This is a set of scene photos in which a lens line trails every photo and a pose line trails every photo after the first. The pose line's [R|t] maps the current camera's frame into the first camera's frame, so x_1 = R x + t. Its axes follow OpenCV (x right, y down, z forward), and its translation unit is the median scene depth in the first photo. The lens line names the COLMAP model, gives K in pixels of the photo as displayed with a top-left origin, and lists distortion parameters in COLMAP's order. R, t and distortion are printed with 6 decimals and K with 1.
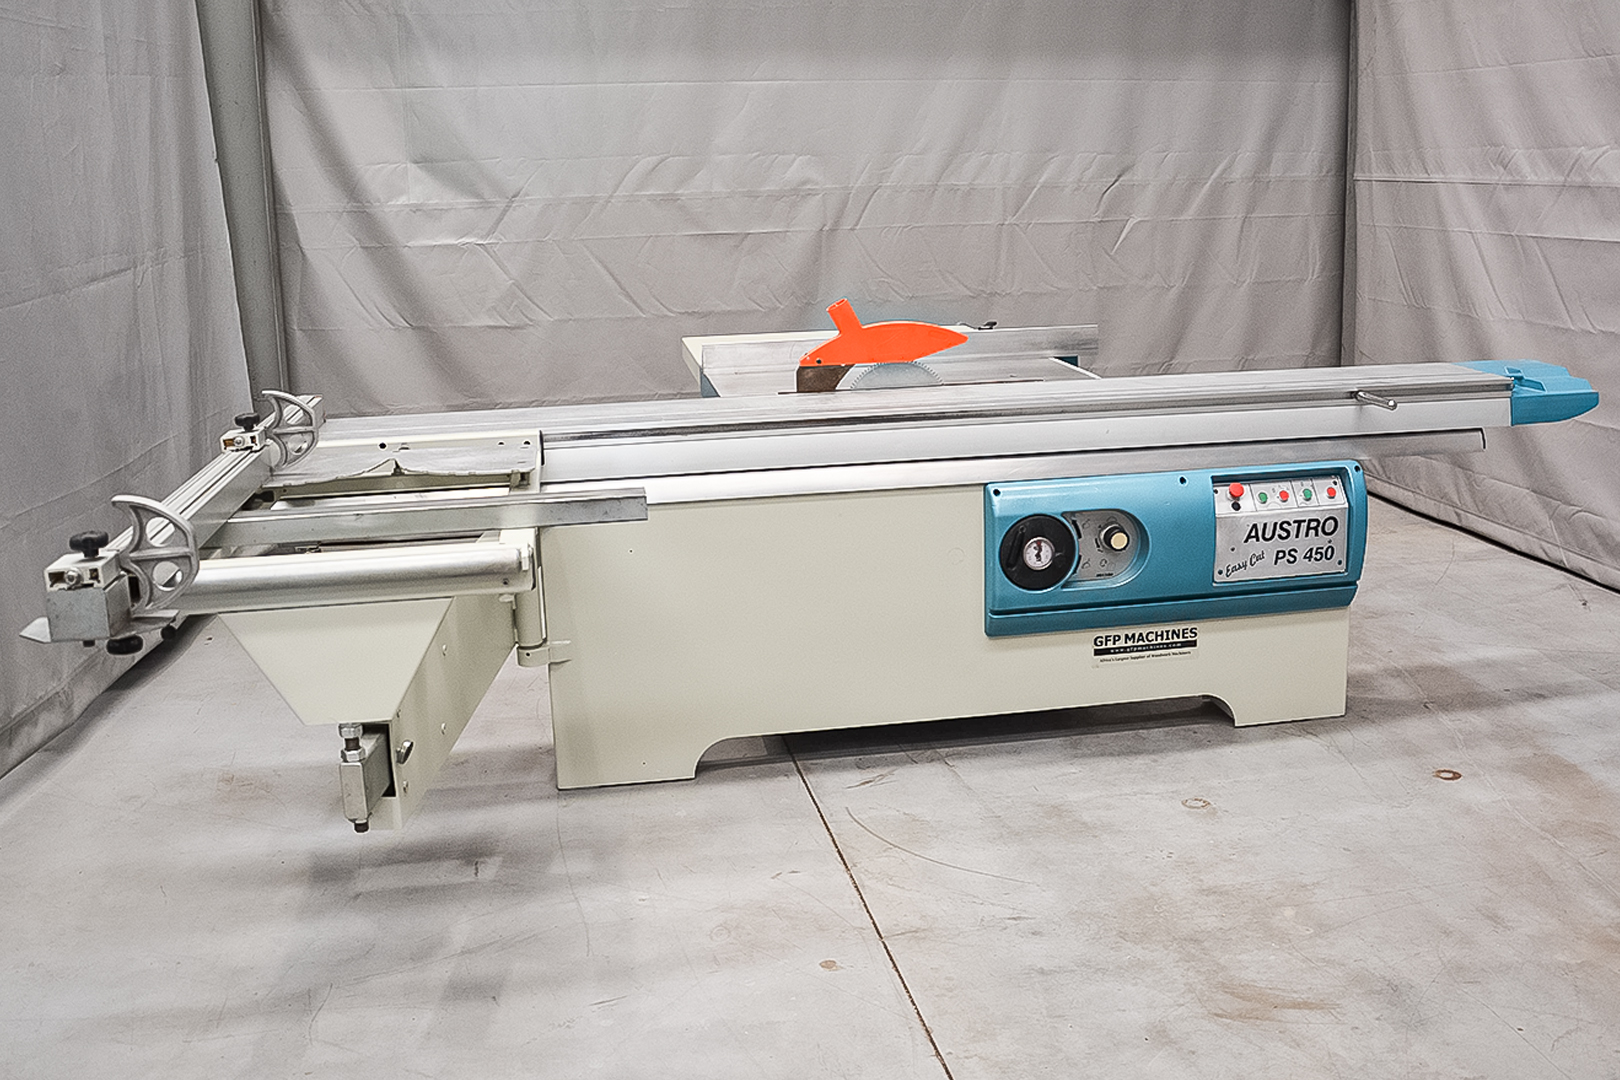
lens RADIAL K [[1567.3, 0, 846.9], [0, 1567.3, 491.6], [0, 0, 1]] dist [-0.155121, 0.115186]
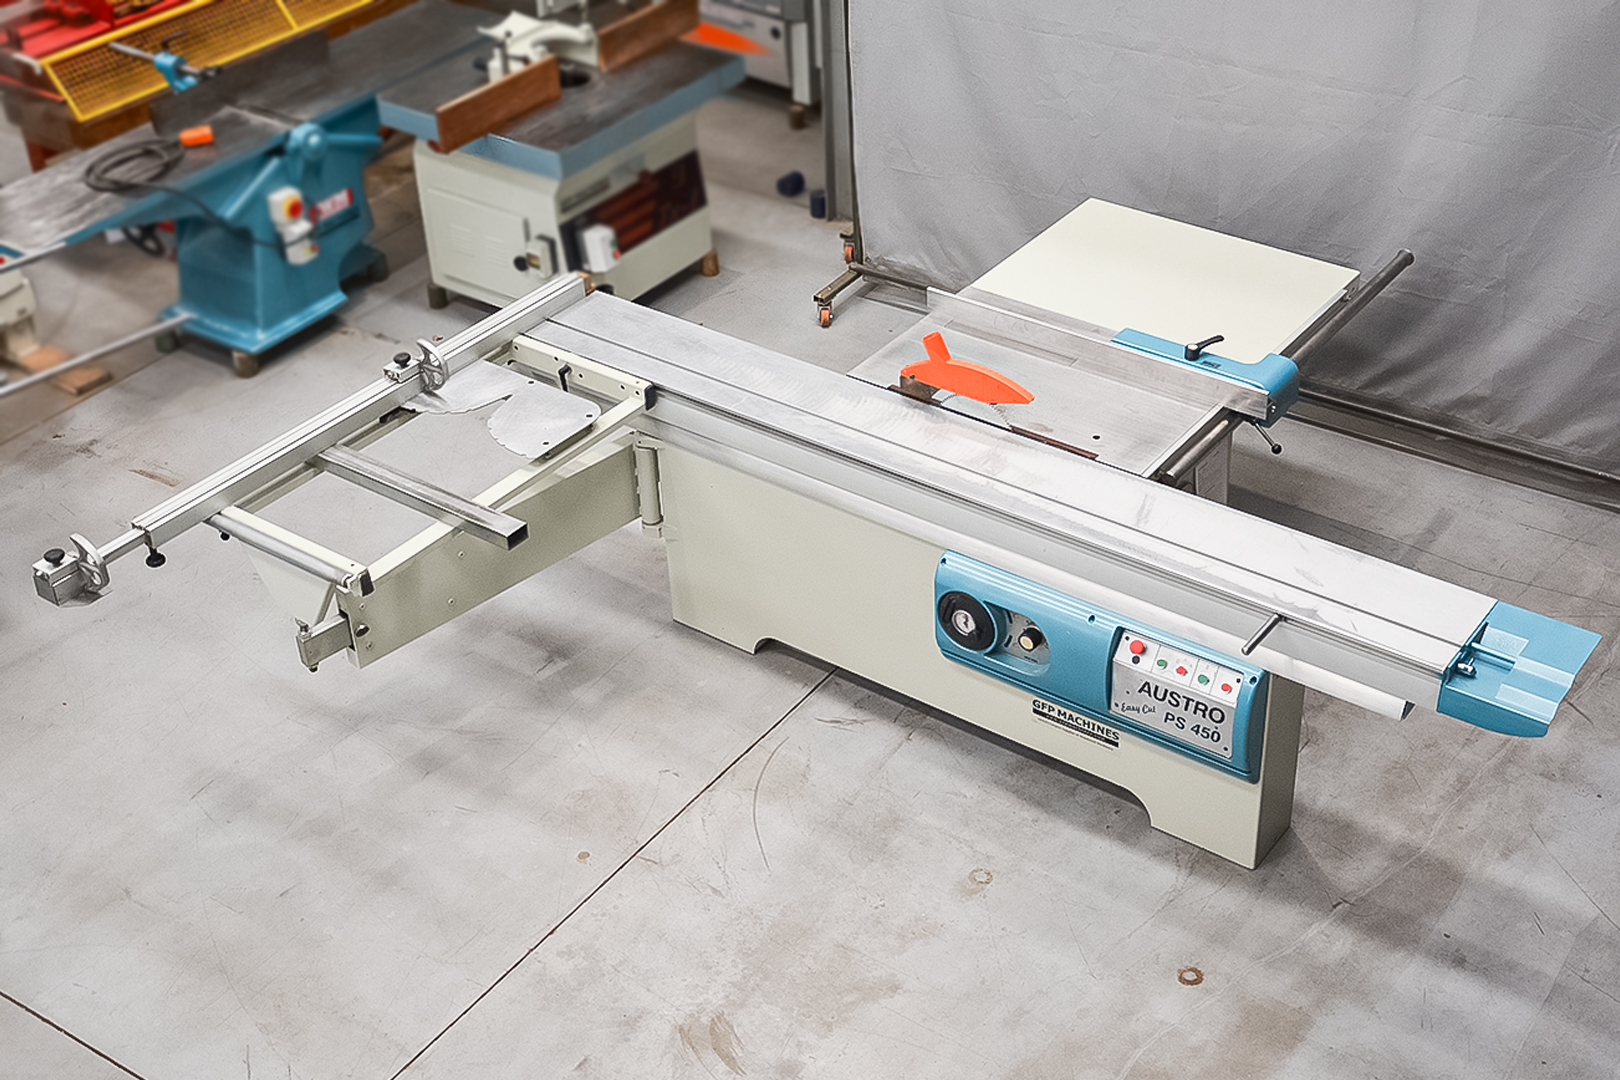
lens RADIAL K [[2179.4, 0, 872.3], [0, 2179.4, 476.7], [0, 0, 1]] dist [-0.004298, 0.057098]
pose [[0.699519, 0.396737, -0.594368, 0.957142], [-0.140436, 0.891834, 0.430012, -0.714645], [0.700679, -0.217331, 0.679571, -0.109563]]
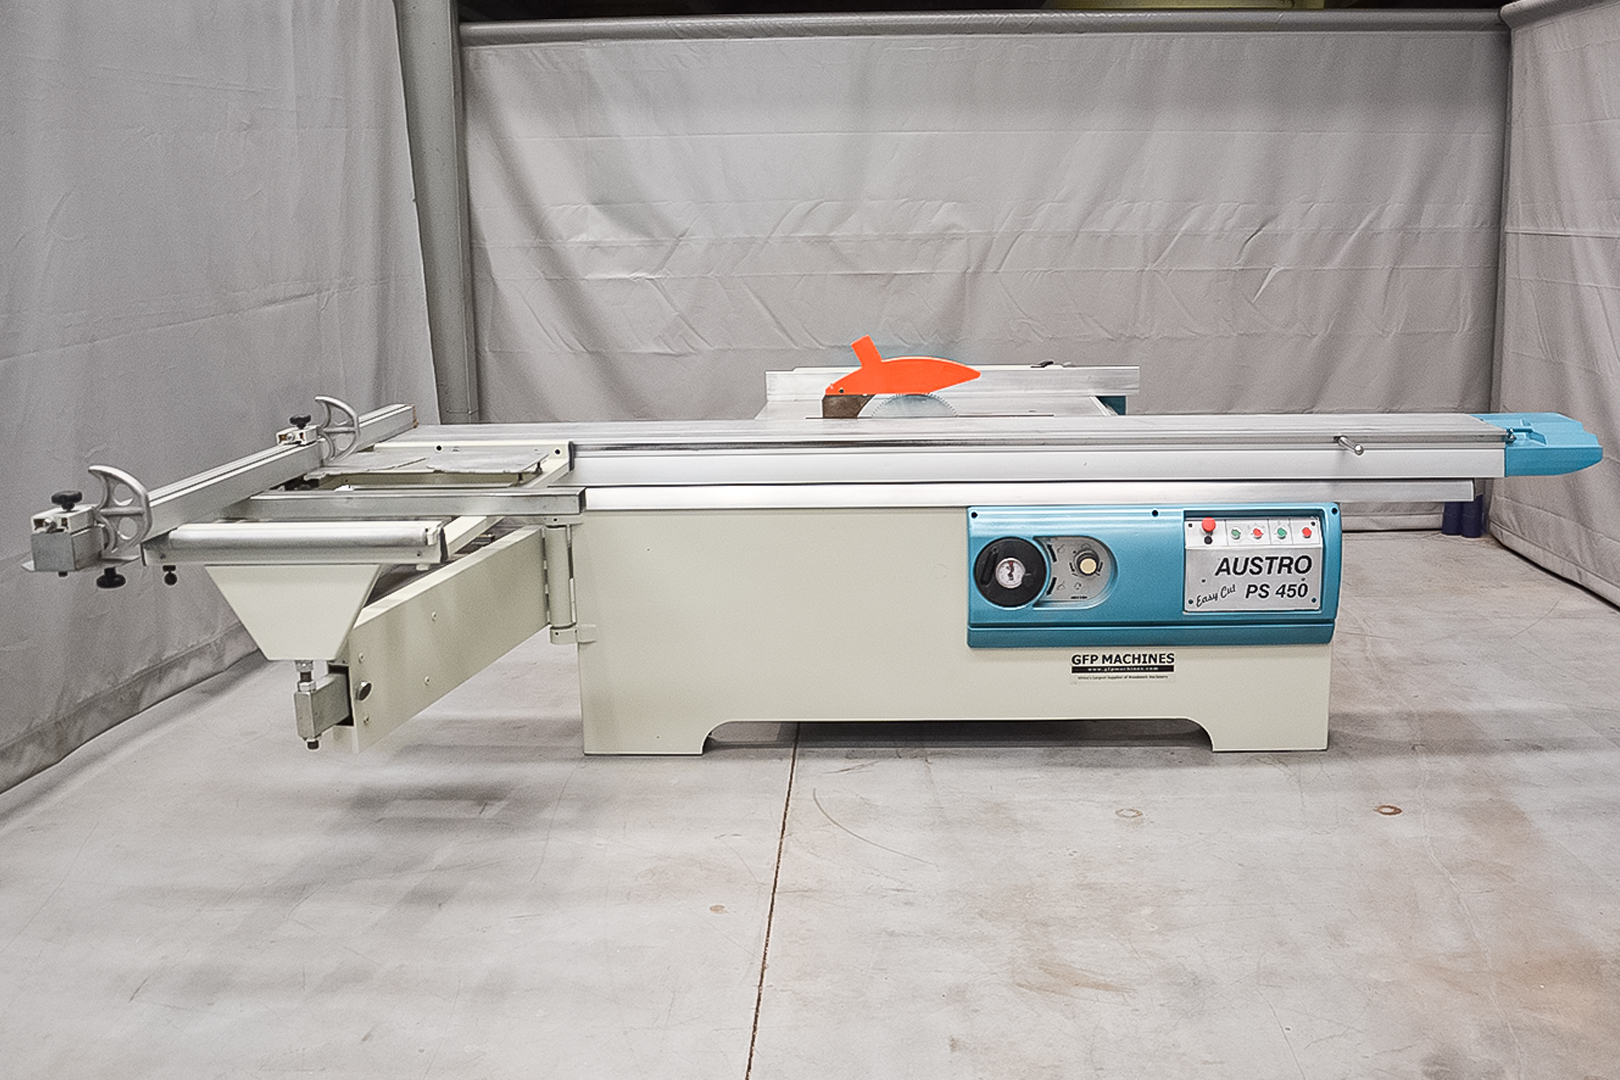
lens RADIAL K [[1559.4, 0, 857.6], [0, 1559.4, 540.2], [0, 0, 1]] dist [-0.155550, 0.114655]
pose [[0.976338, 0.053093, -0.209630, 0.237895], [-0.051711, 0.998589, 0.012071, 0.009027], [0.209975, -0.000946, 0.977706, -0.078882]]
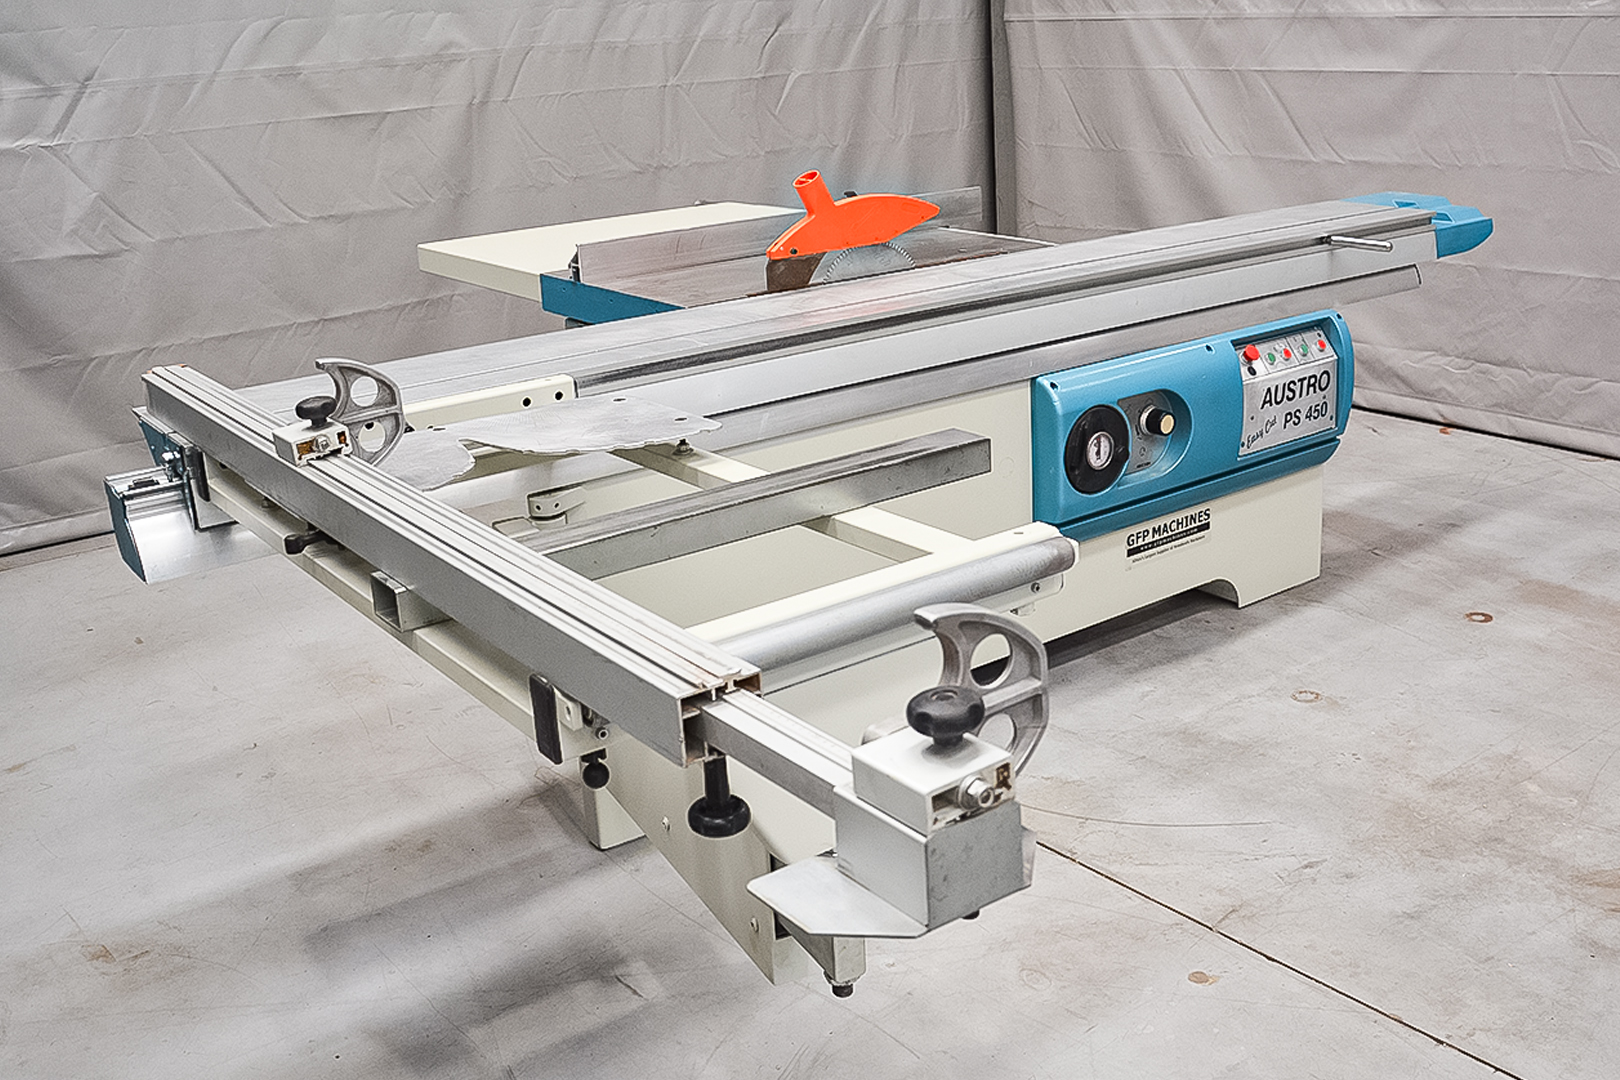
lens RADIAL K [[1624.9, 0, 867.3], [0, 1624.9, 474.4], [0, 0, 1]] dist [-0.161781, 0.118929]
pose [[0.889287, -0.142625, 0.434542, -0.372755], [0.115796, 0.989388, 0.087762, -0.039753], [-0.442448, -0.027728, 0.896366, 0.245529]]
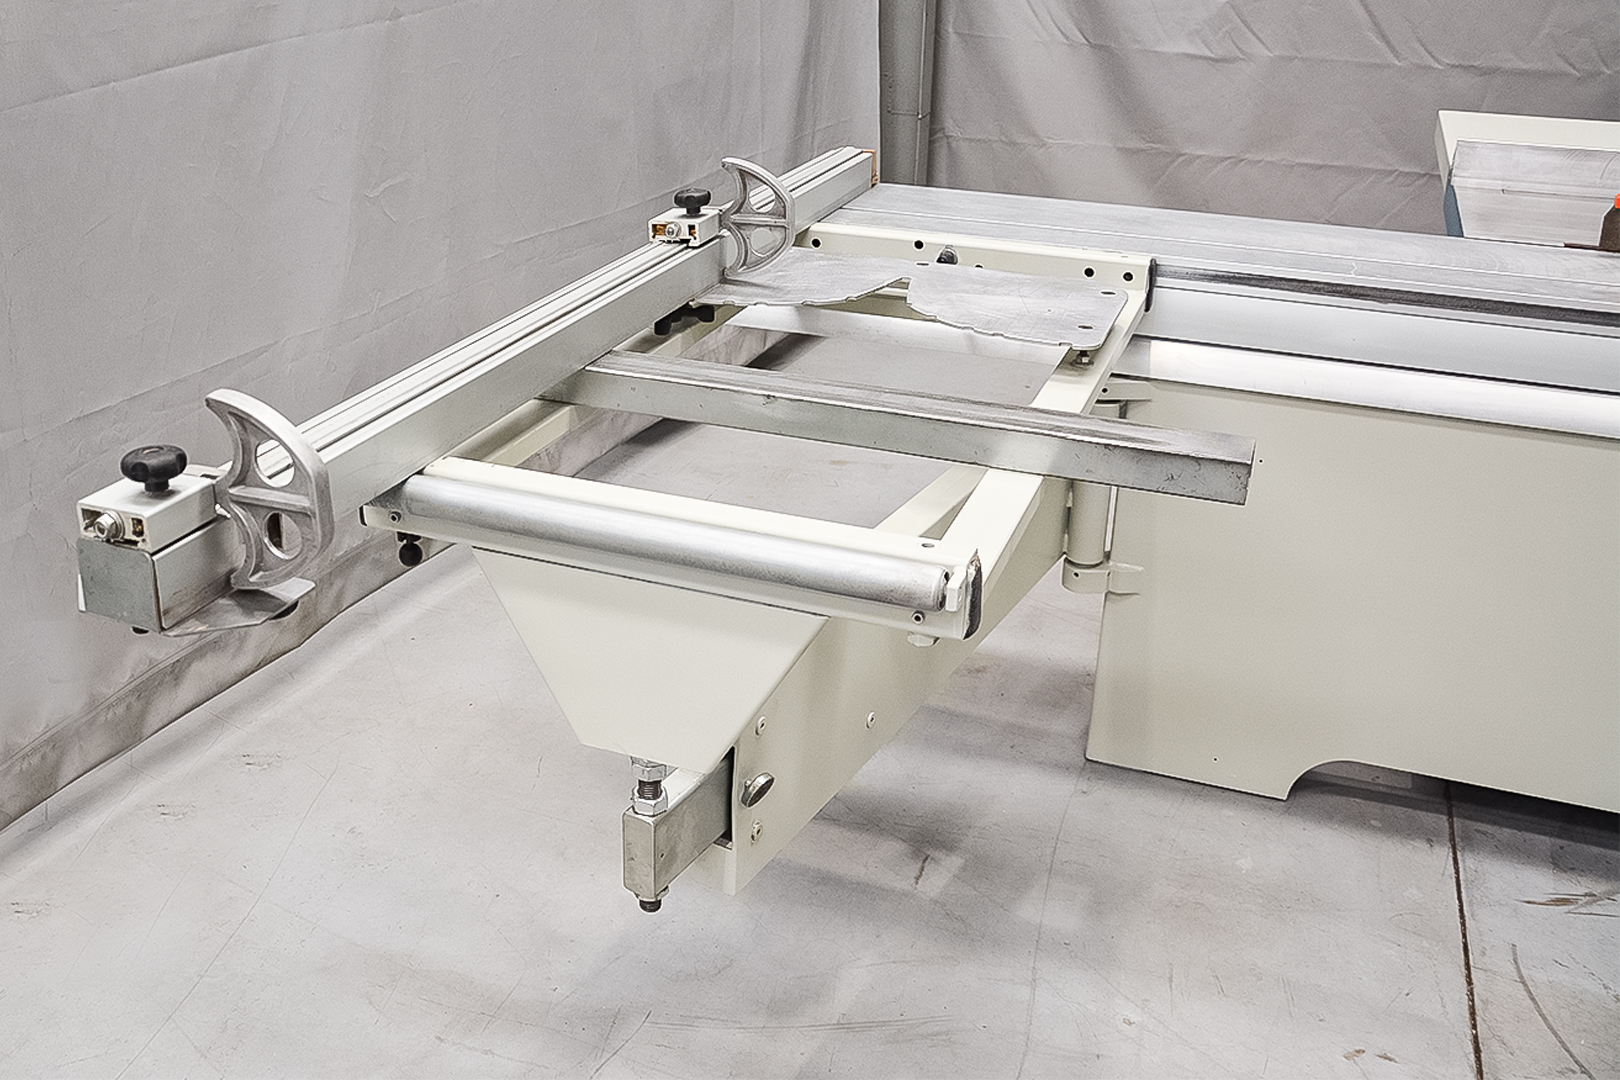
lens RADIAL K [[1563.6, 0, 633.0], [0, 1563.6, 423.4], [0, 0, 1]] dist [-0.153560, 0.110189]
pose [[0.818054, 0.218675, -0.531948, -0.016078], [-0.131864, 0.971574, 0.196611, -0.064394], [0.559821, -0.090693, 0.823636, 0.314473]]
